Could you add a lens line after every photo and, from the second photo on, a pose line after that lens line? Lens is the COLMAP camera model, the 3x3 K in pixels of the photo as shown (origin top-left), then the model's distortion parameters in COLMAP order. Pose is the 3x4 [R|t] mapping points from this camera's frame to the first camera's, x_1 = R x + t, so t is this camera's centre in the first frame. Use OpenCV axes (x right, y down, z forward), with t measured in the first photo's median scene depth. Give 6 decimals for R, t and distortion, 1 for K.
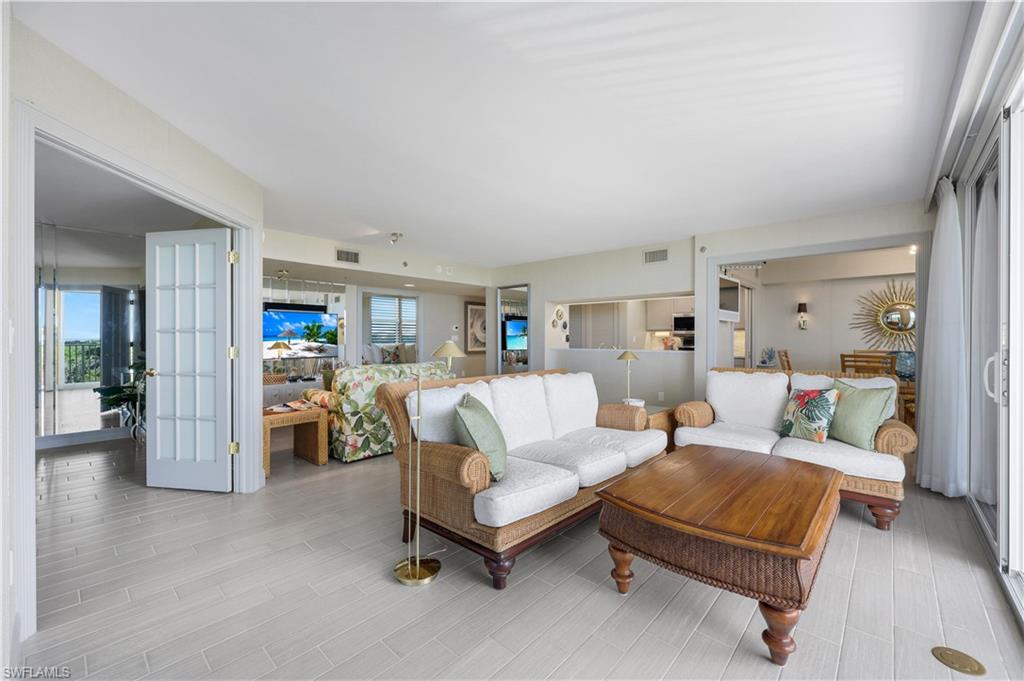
lens RADIAL K [[419.9, 0, 512.5], [0, 419.9, 339.0], [0, 0, 1]] dist [-0.001172, 0.000012]
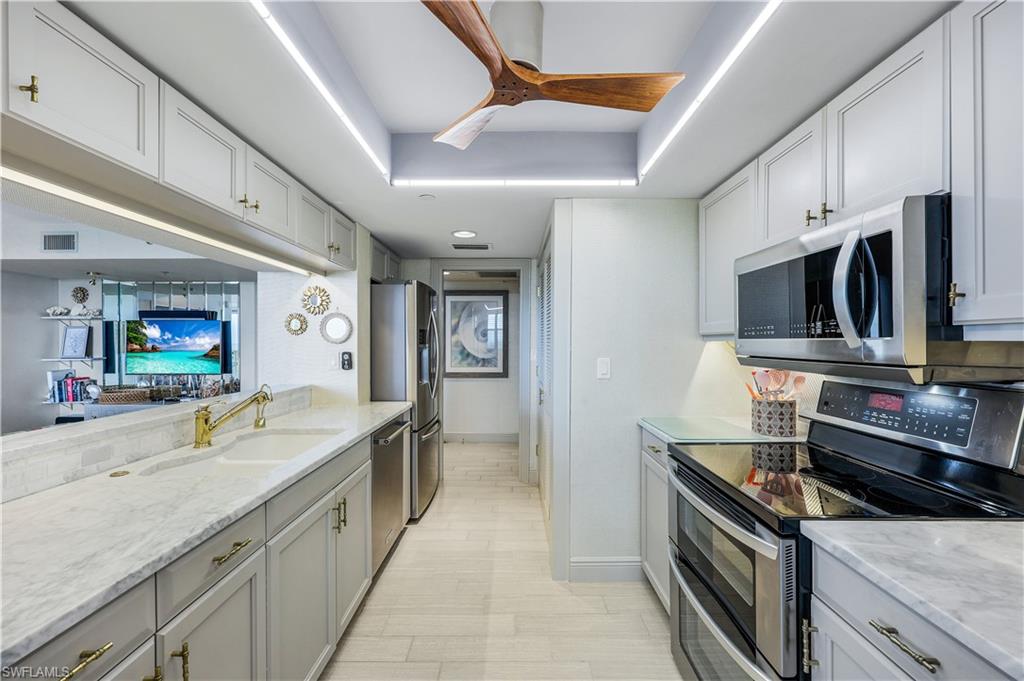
lens RADIAL K [[419.9, 0, 513.3], [0, 419.9, 342.1], [0, 0, 1]] dist [-0.001172, 0.000012]
pose [[0.670257, -0.001369, -0.742128, 0.589287], [-0.000906, 0.999996, -0.002663, -0.018994], [0.742128, 0.002457, 0.670253, 0.958385]]
